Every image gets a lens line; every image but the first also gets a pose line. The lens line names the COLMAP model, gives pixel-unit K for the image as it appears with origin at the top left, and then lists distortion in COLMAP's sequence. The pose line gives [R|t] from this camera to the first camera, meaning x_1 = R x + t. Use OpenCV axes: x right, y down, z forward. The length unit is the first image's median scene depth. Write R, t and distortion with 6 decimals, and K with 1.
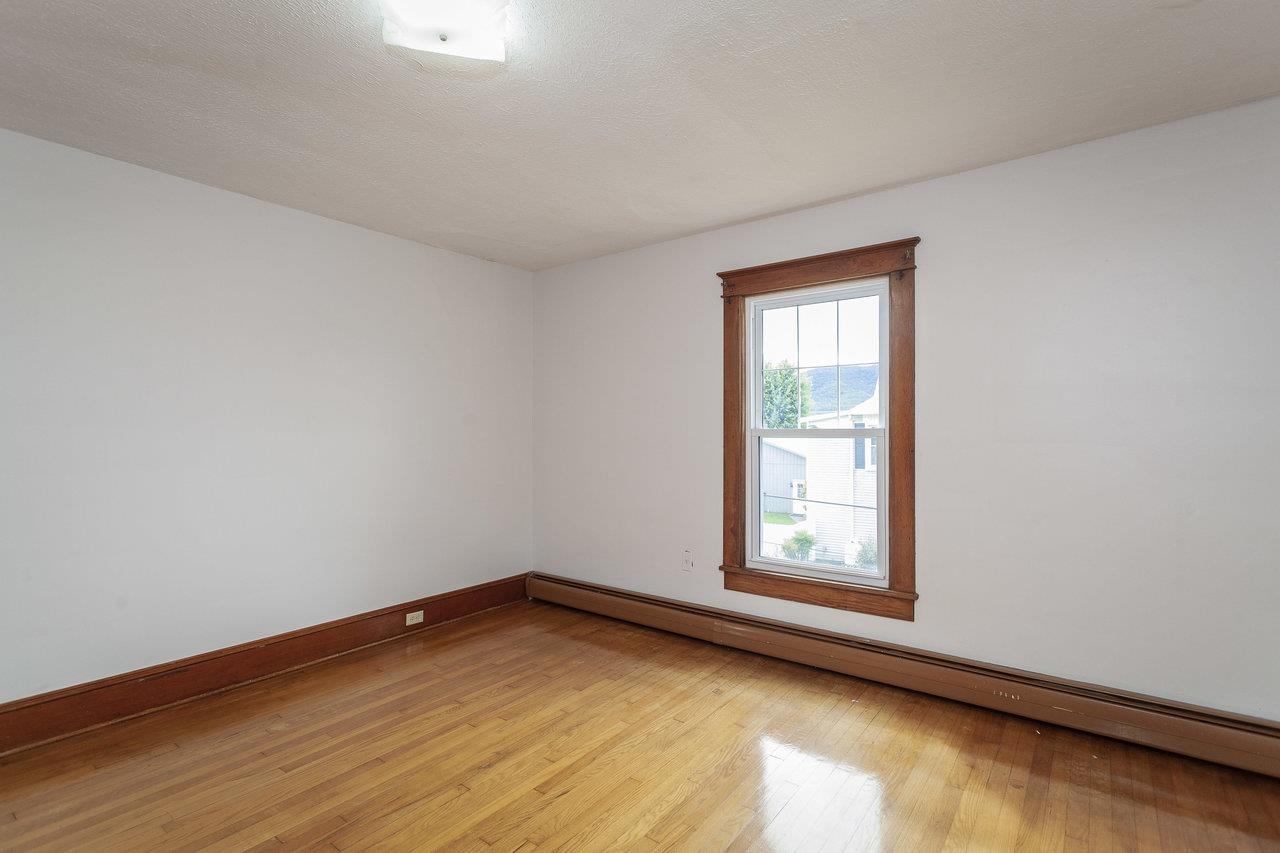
lens RADIAL K [[615.0, 0, 634.4], [0, 615.0, 433.3], [0, 0, 1]] dist [0.003141, 0.001011]
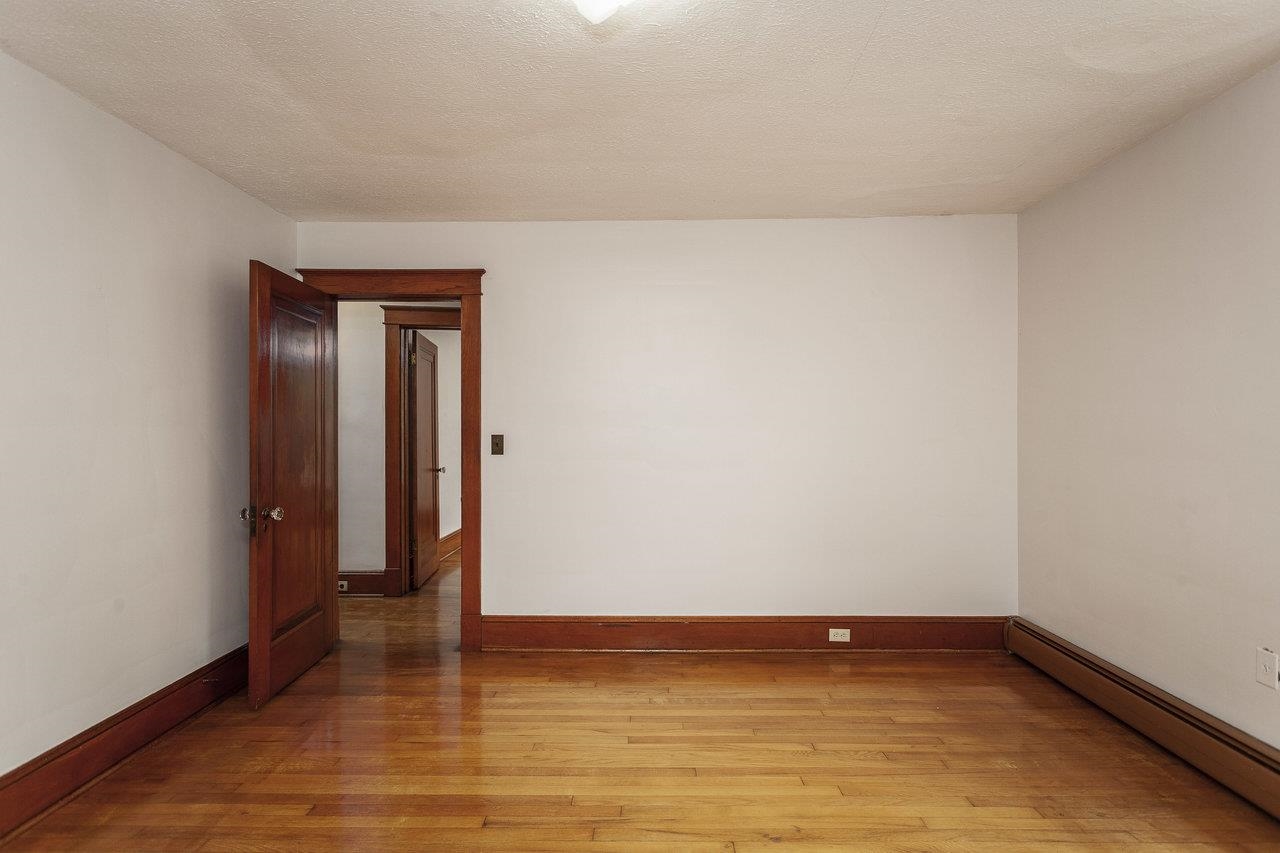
lens RADIAL K [[615.0, 0, 642.6], [0, 615.0, 429.4], [0, 0, 1]] dist [0.003141, 0.001011]
pose [[0.591481, 0.003646, -0.806311, 0.240878], [-0.001828, 0.999993, 0.003181, -0.004739], [0.806317, -0.000407, 0.591483, 0.283480]]
